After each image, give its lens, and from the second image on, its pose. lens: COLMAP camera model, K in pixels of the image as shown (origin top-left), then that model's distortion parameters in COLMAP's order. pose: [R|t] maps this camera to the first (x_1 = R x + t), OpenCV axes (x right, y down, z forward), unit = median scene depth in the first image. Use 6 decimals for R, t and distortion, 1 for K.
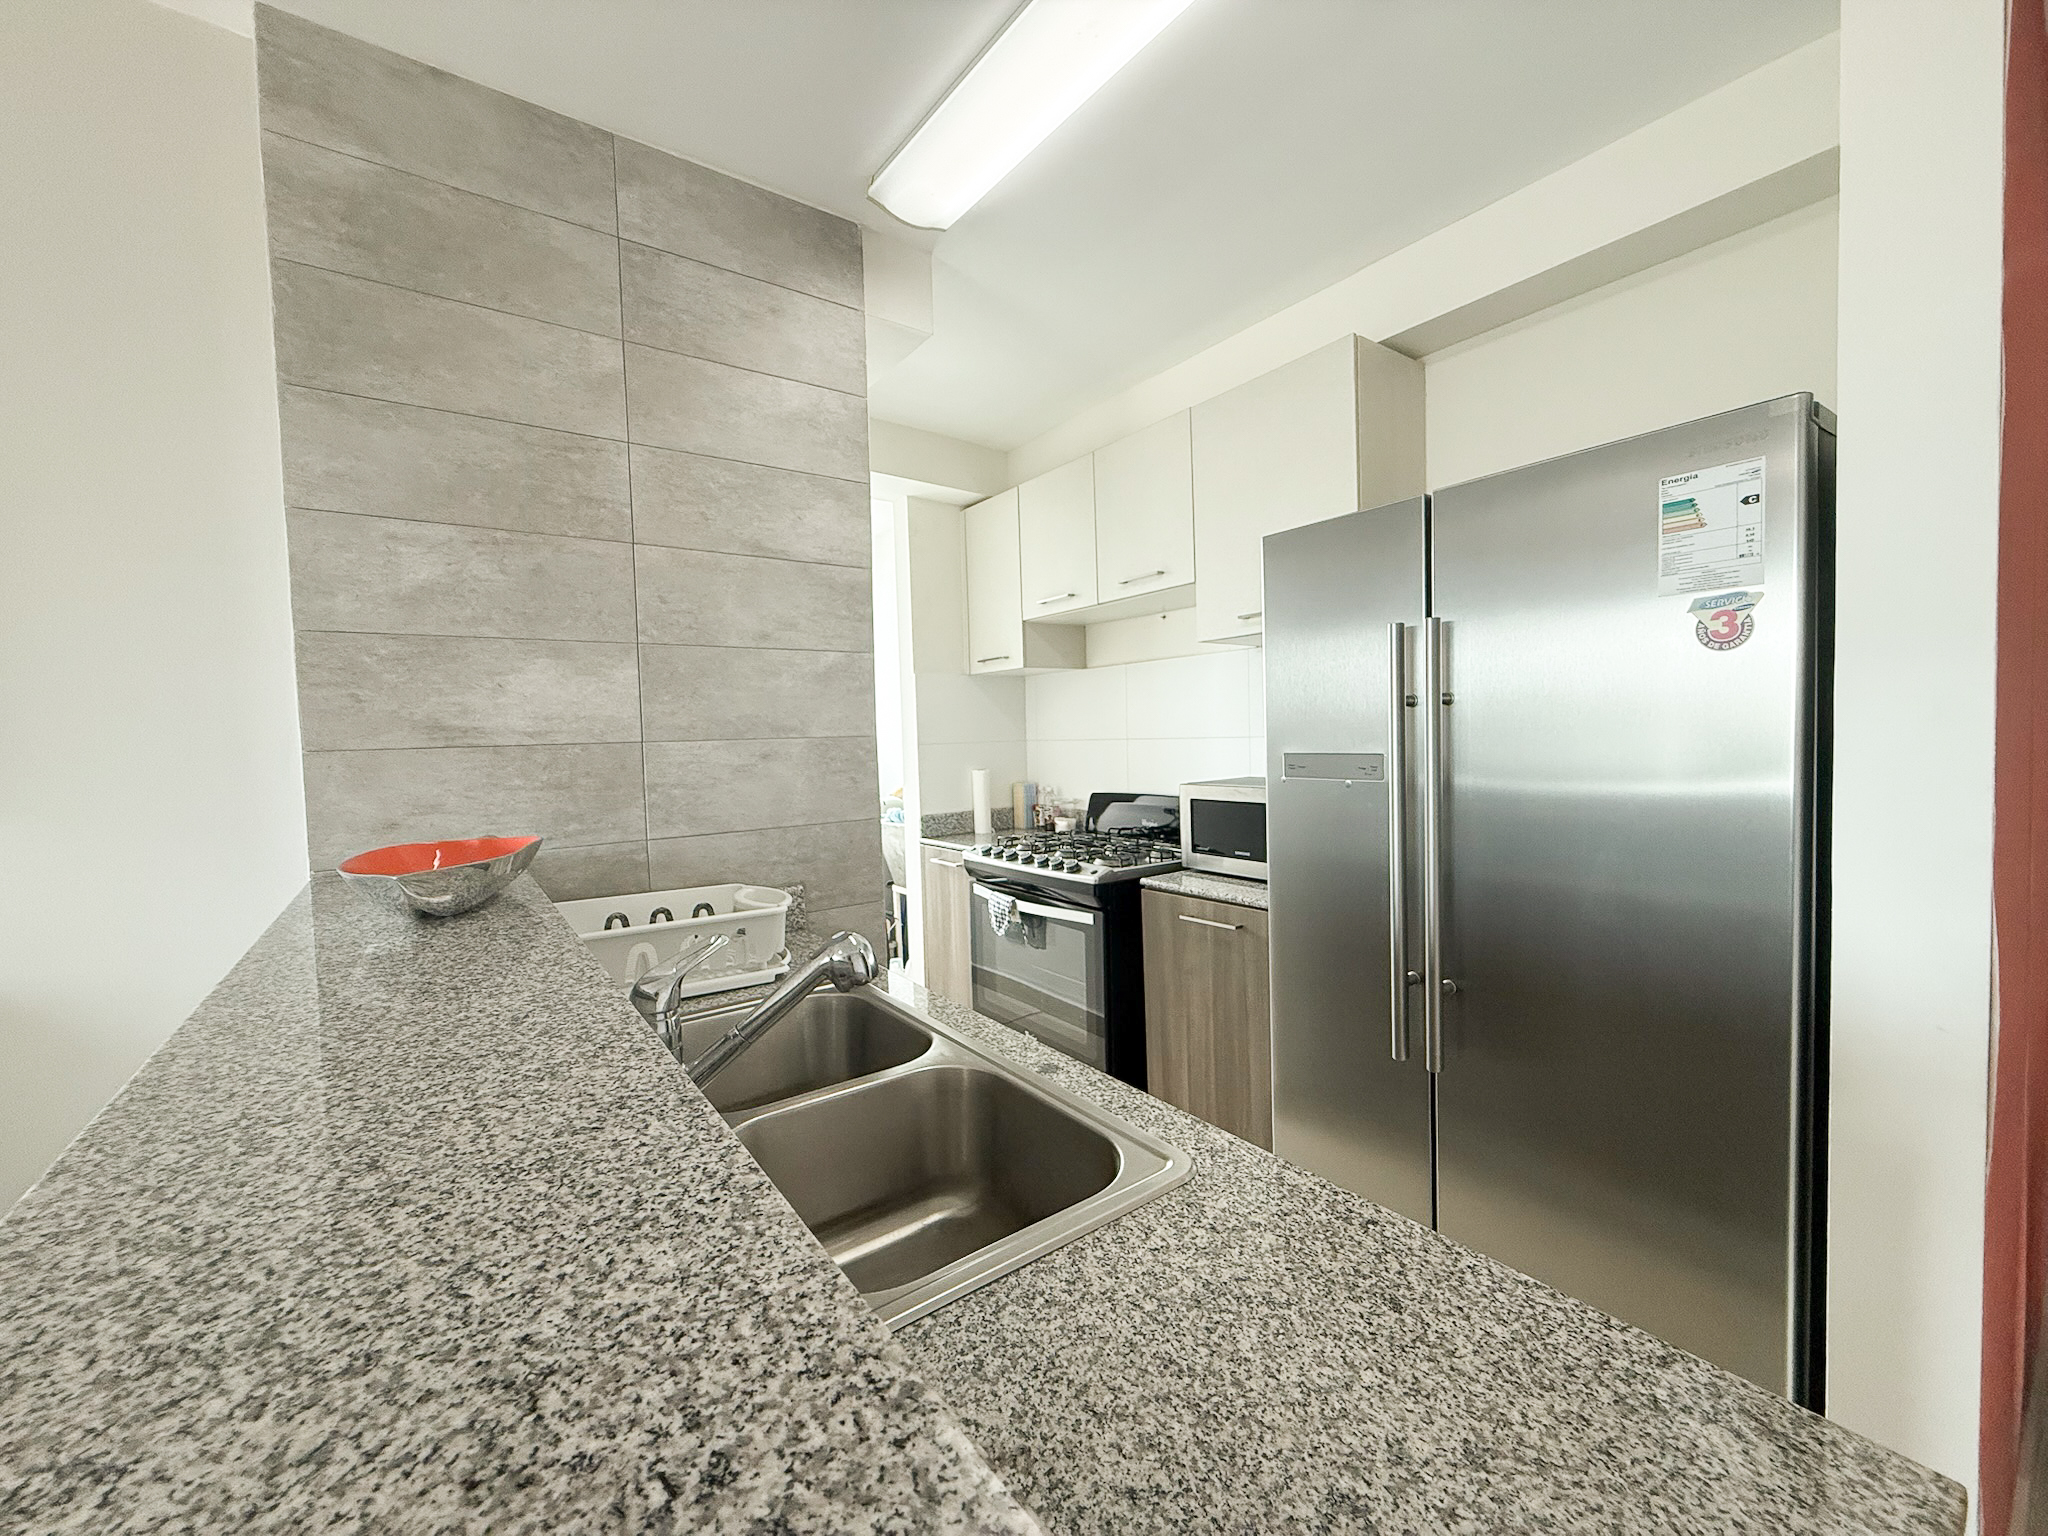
lens RADIAL K [[814.7, 0, 1017.2], [0, 814.7, 768.4], [0, 0, 1]] dist [0.001112, -0.000465]
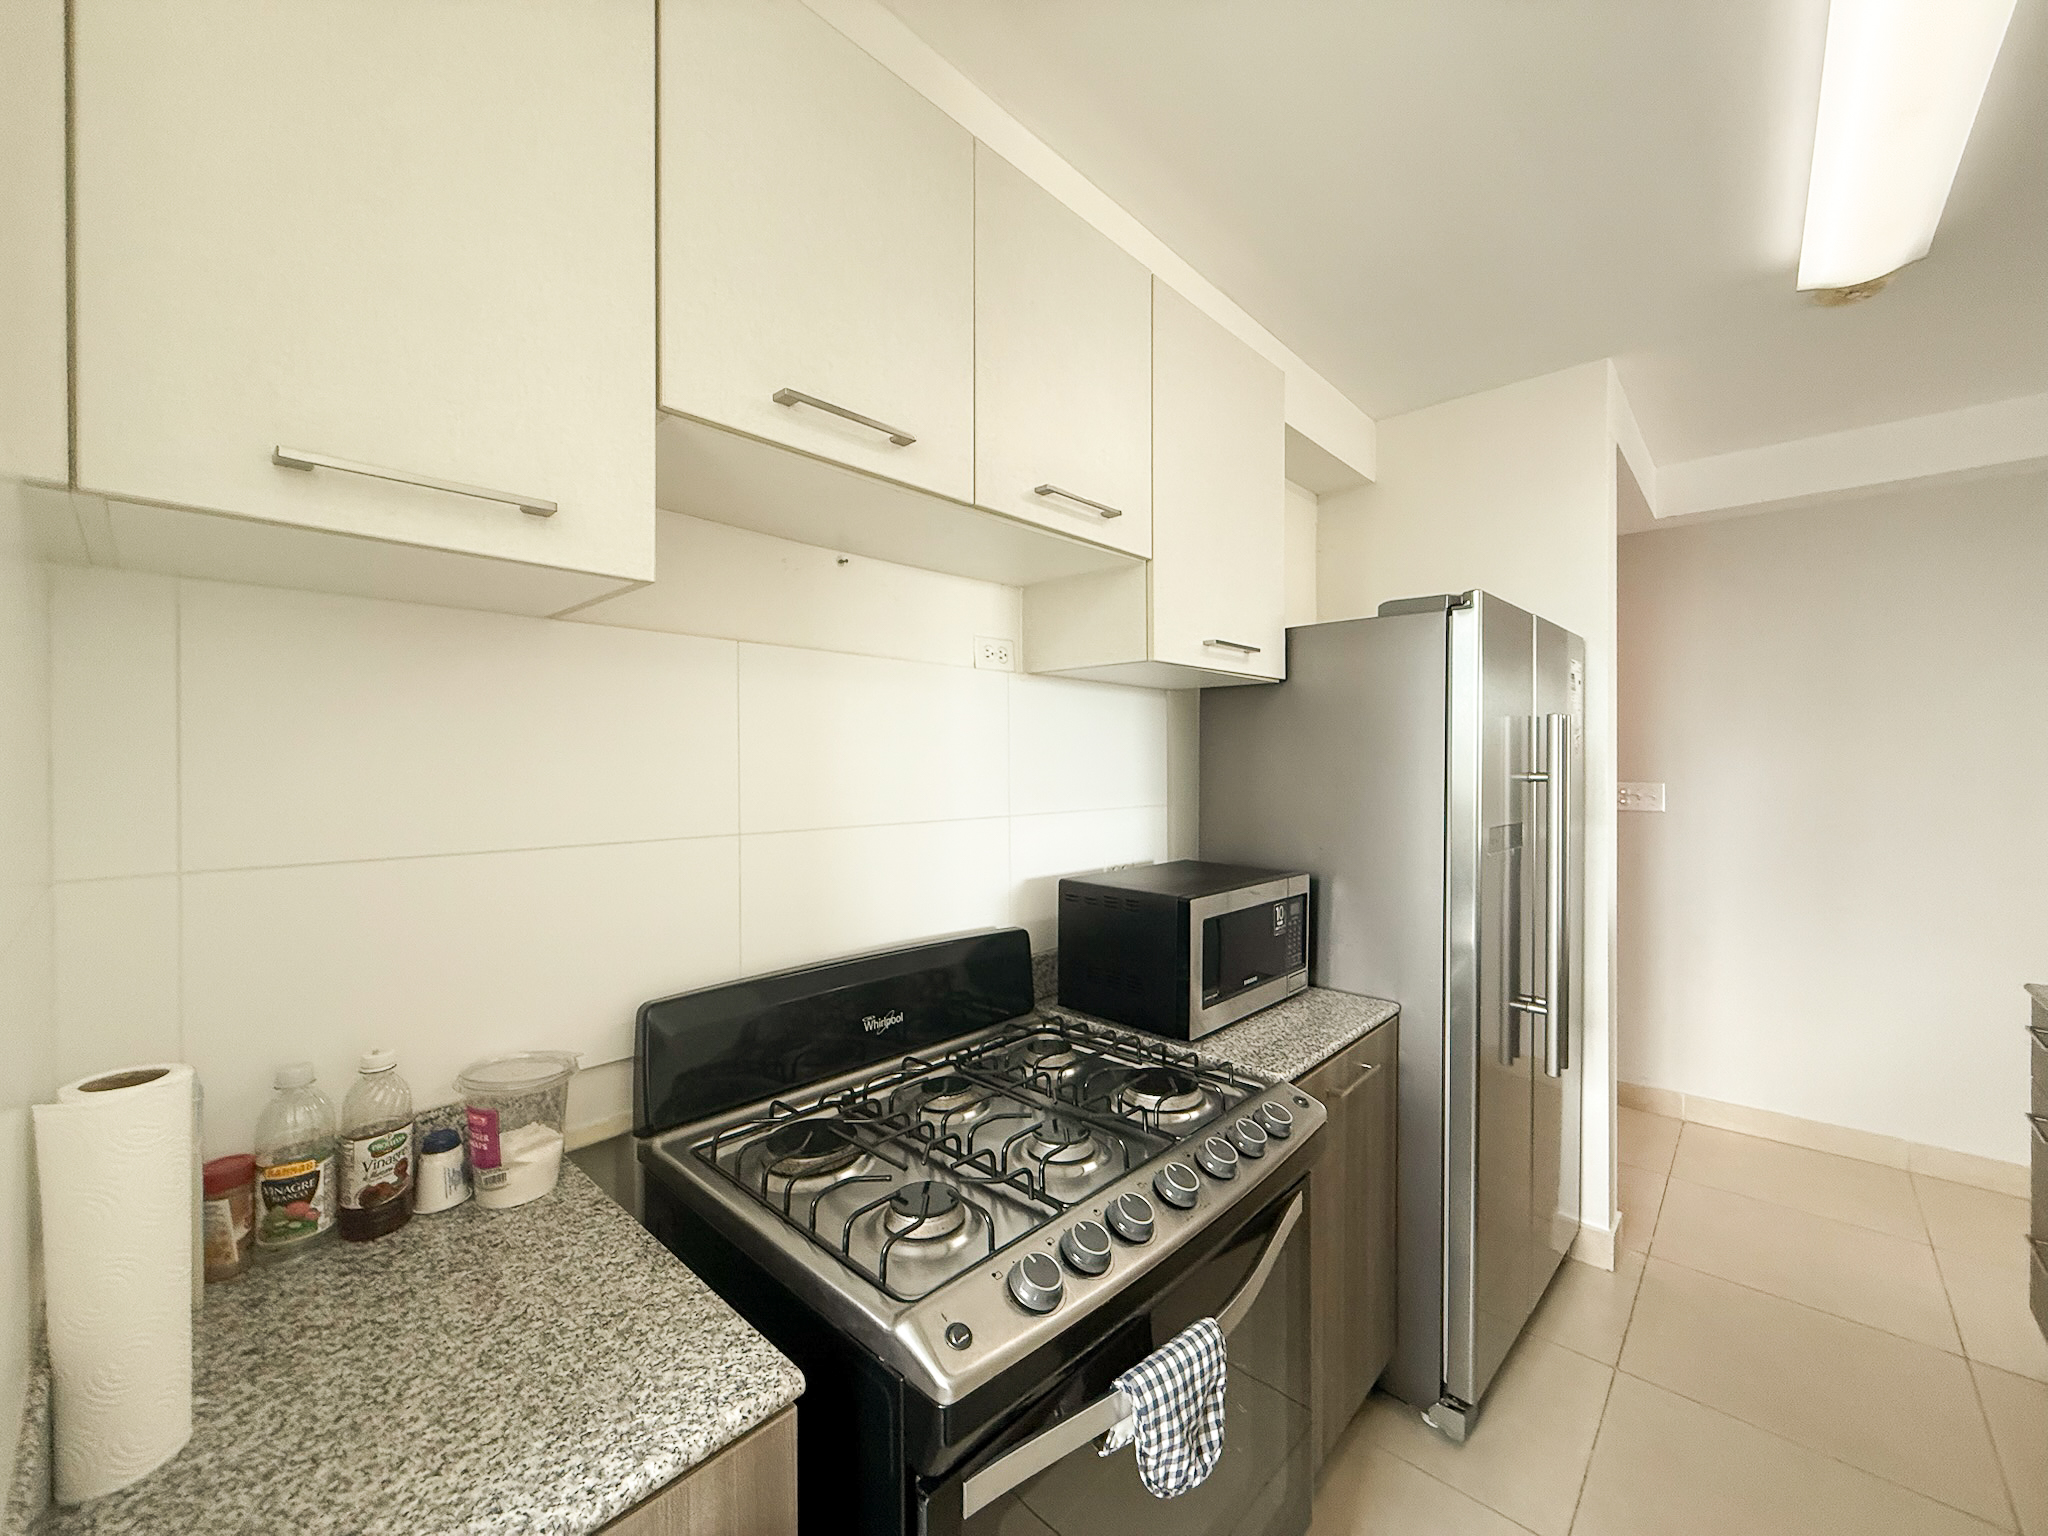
lens RADIAL K [[814.7, 0, 1026.0], [0, 814.7, 767.9], [0, 0, 1]] dist [0.001112, -0.000465]
pose [[-0.188952, 0.020449, 0.981773, -0.504420], [0.046622, 0.998843, -0.011832, -0.106133], [-0.980879, 0.043536, -0.189687, 1.756149]]
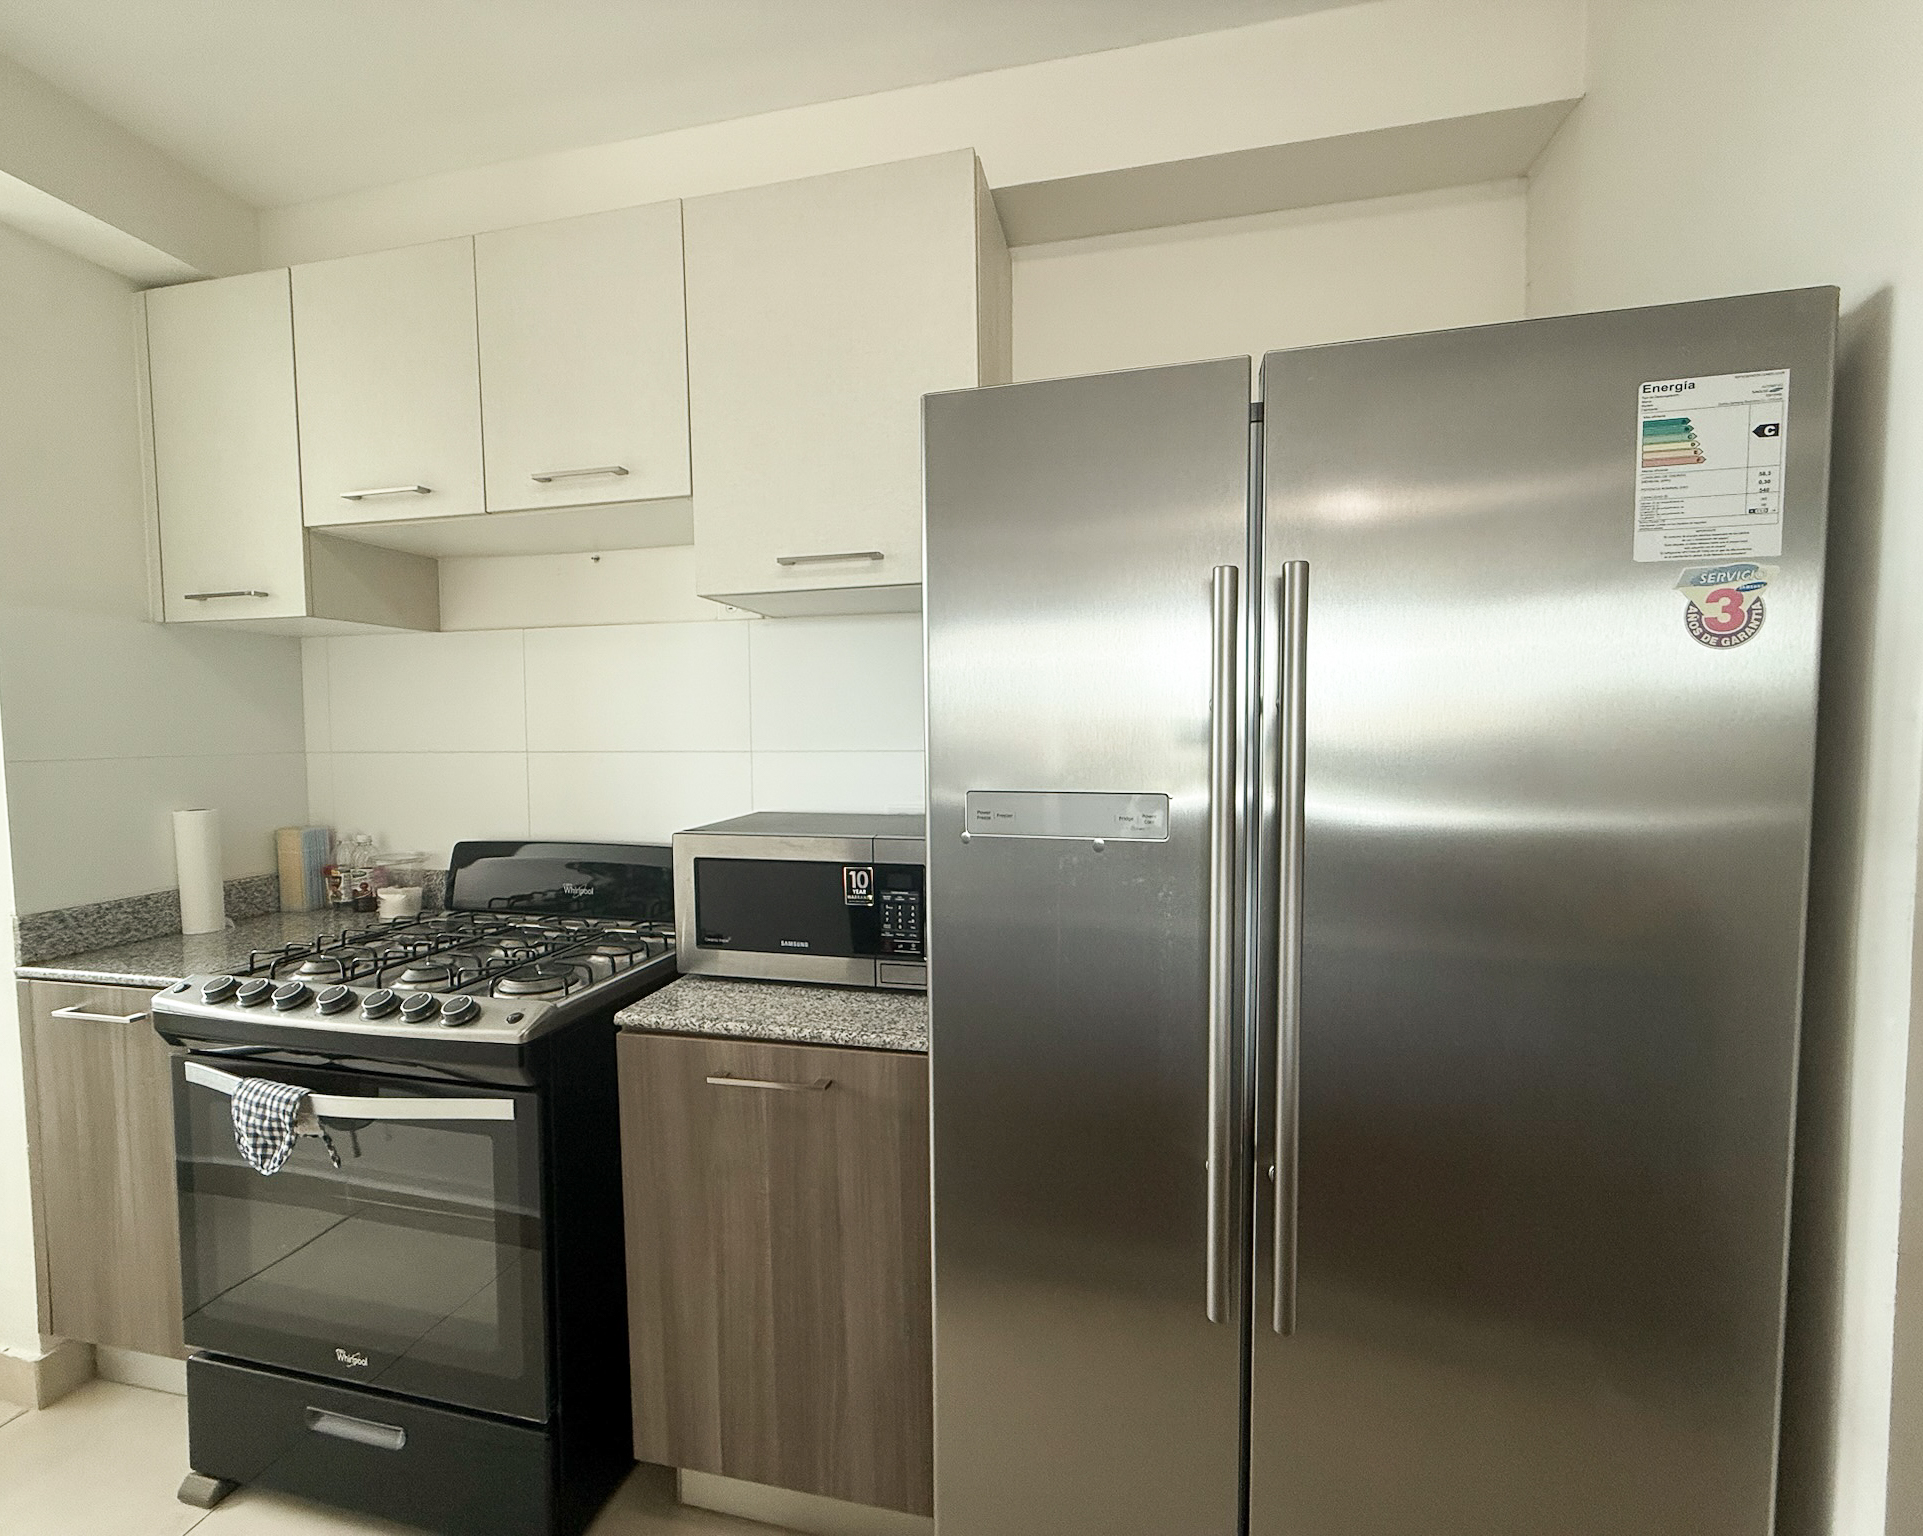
lens RADIAL K [[809.8, 0, 966.9], [0, 809.8, 770.1], [0, 0, 1]] dist [-0.002797, 0.000547]
pose [[0.747304, -0.014506, 0.664324, -0.040374], [0.015713, 0.999868, 0.004157, -0.036491], [-0.664297, 0.007332, 0.747433, 0.609130]]
